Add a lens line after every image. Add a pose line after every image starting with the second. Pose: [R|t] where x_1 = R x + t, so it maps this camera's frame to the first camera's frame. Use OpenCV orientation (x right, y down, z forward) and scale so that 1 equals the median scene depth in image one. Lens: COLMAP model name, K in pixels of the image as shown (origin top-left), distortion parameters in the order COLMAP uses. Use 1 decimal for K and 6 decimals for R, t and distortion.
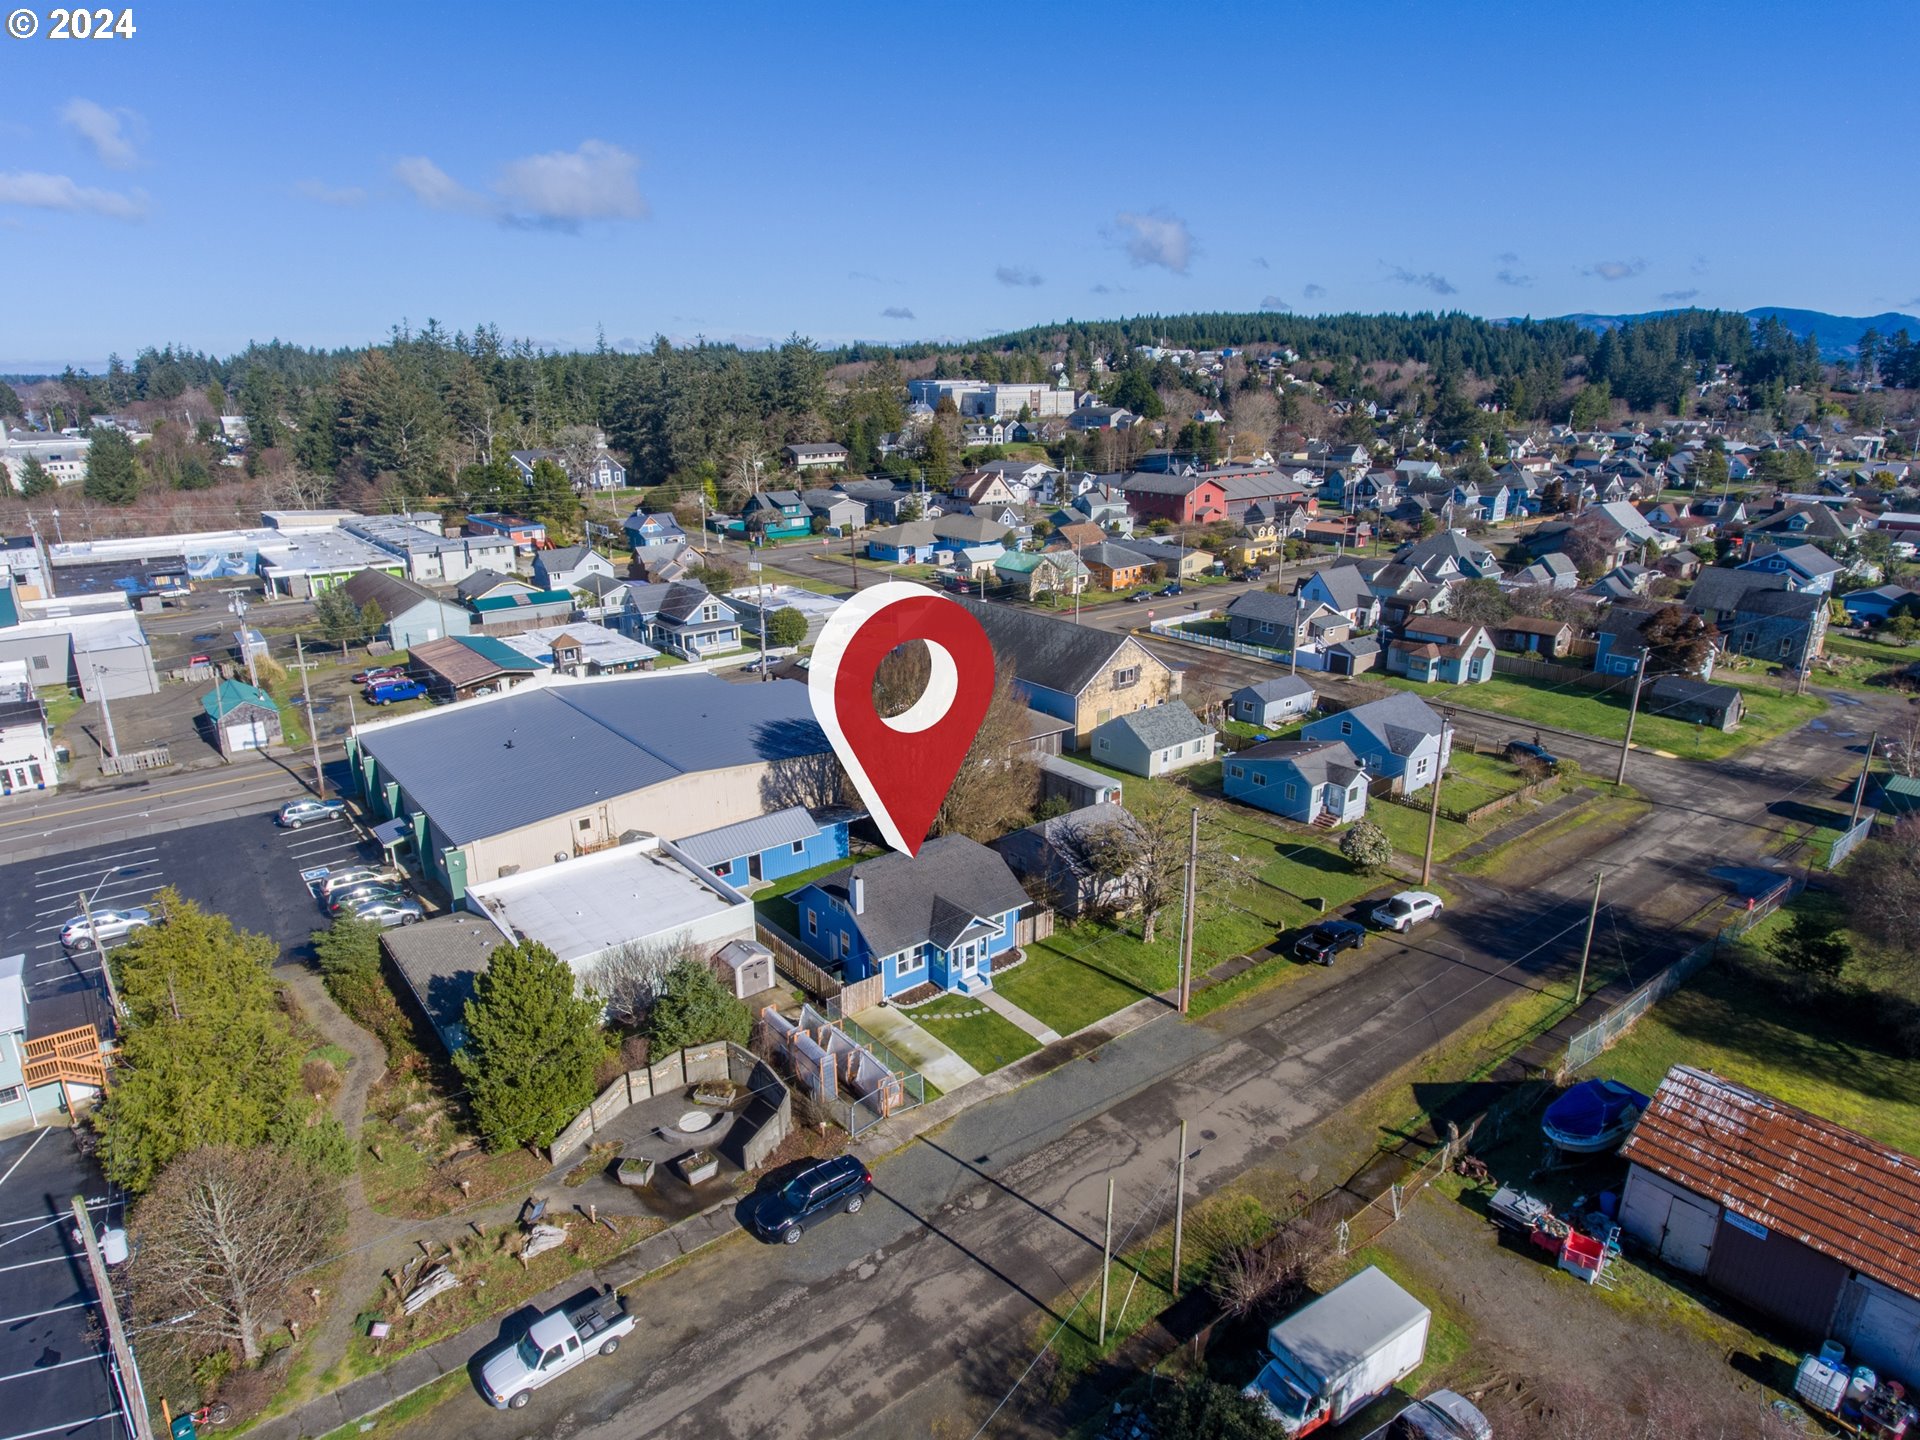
lens RADIAL K [[1129.3, 0, 955.9], [0, 1129.3, 719.3], [0, 0, 1]] dist [-0.004402, -0.000265]
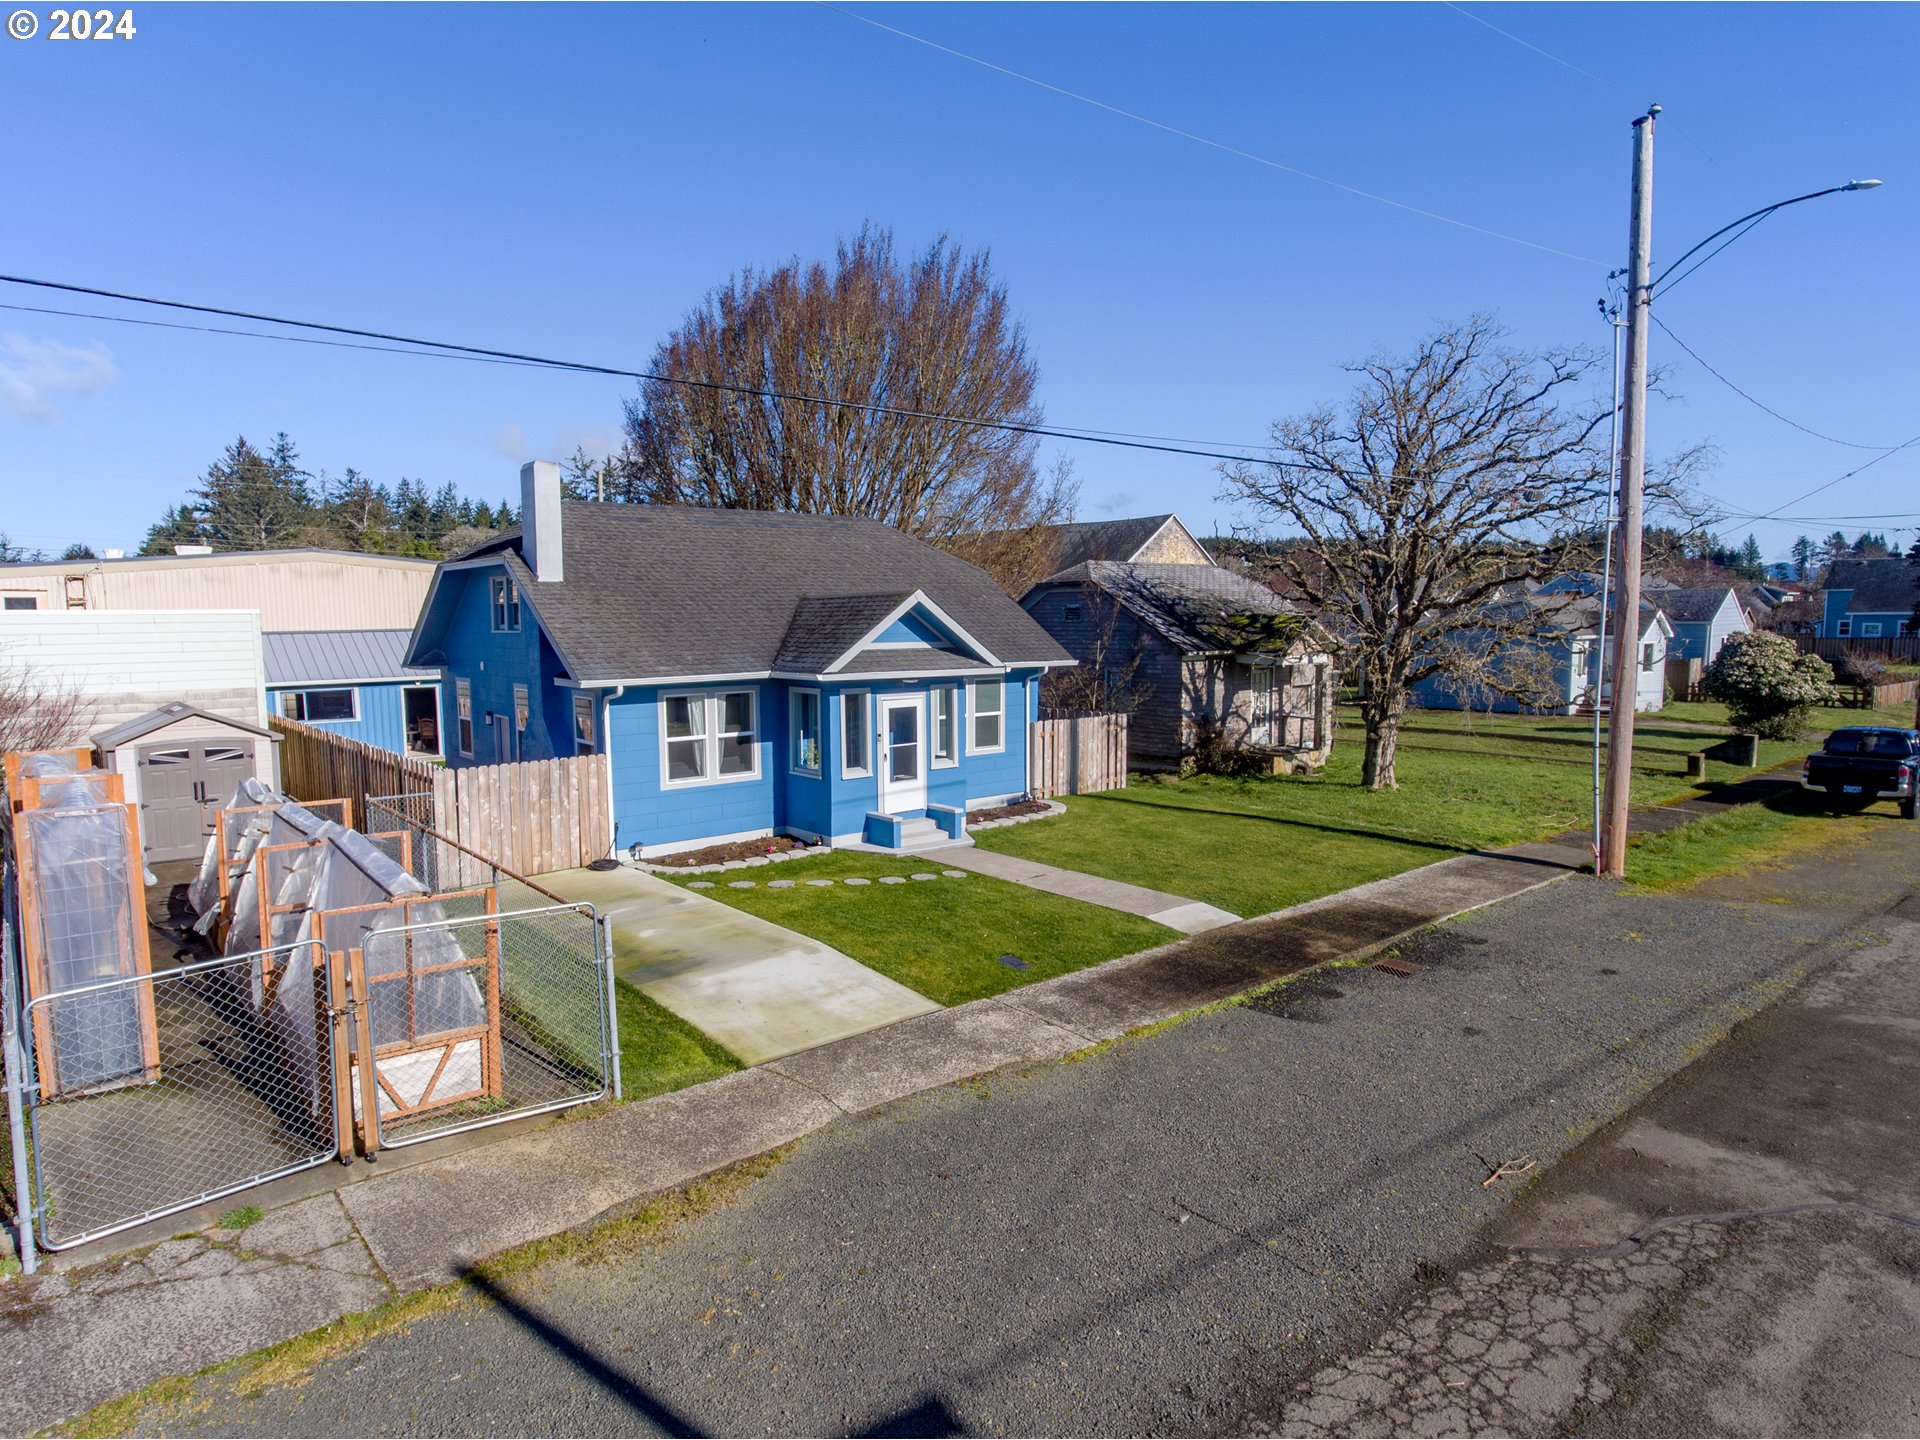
lens RADIAL K [[1129.3, 0, 946.9], [0, 1129.3, 718.5], [0, 0, 1]] dist [-0.004402, -0.000265]
pose [[0.999583, -0.009036, 0.027415, 0.016584], [0.014405, 0.979179, -0.202485, 0.269556], [-0.025014, 0.202796, 0.978902, 0.684676]]
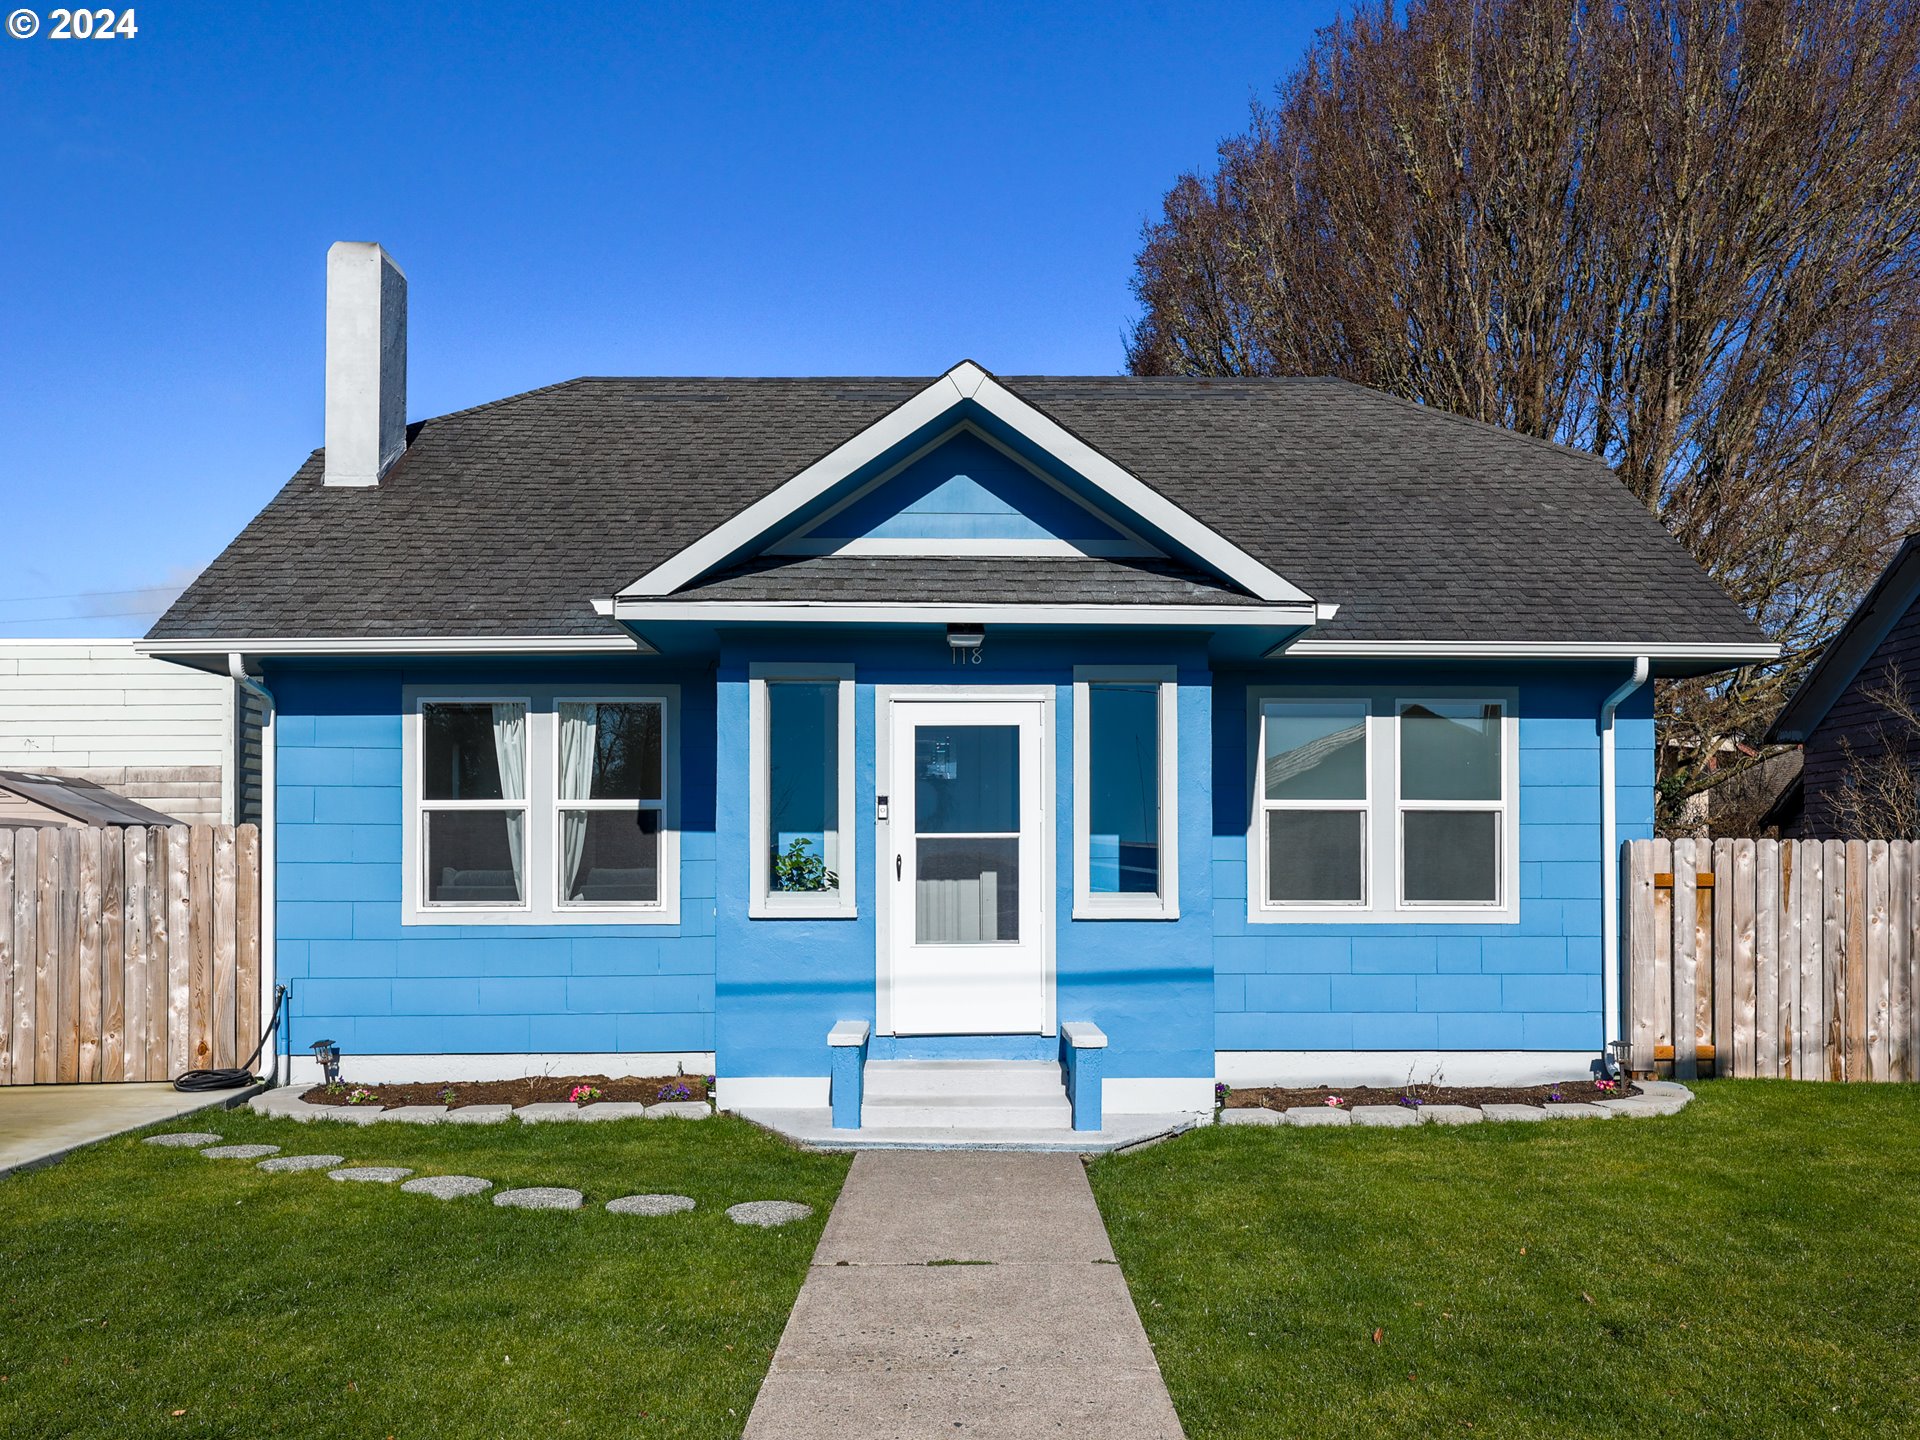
lens RADIAL K [[1628.6, 0, 974.0], [0, 1628.6, 838.7], [0, 0, 1]] dist [0.004546, 0.016258]
pose [[0.793904, -0.012791, -0.607908, 0.110174], [-0.175468, 0.952425, -0.249193, 0.251125], [0.582174, 0.304504, 0.753890, 0.883632]]
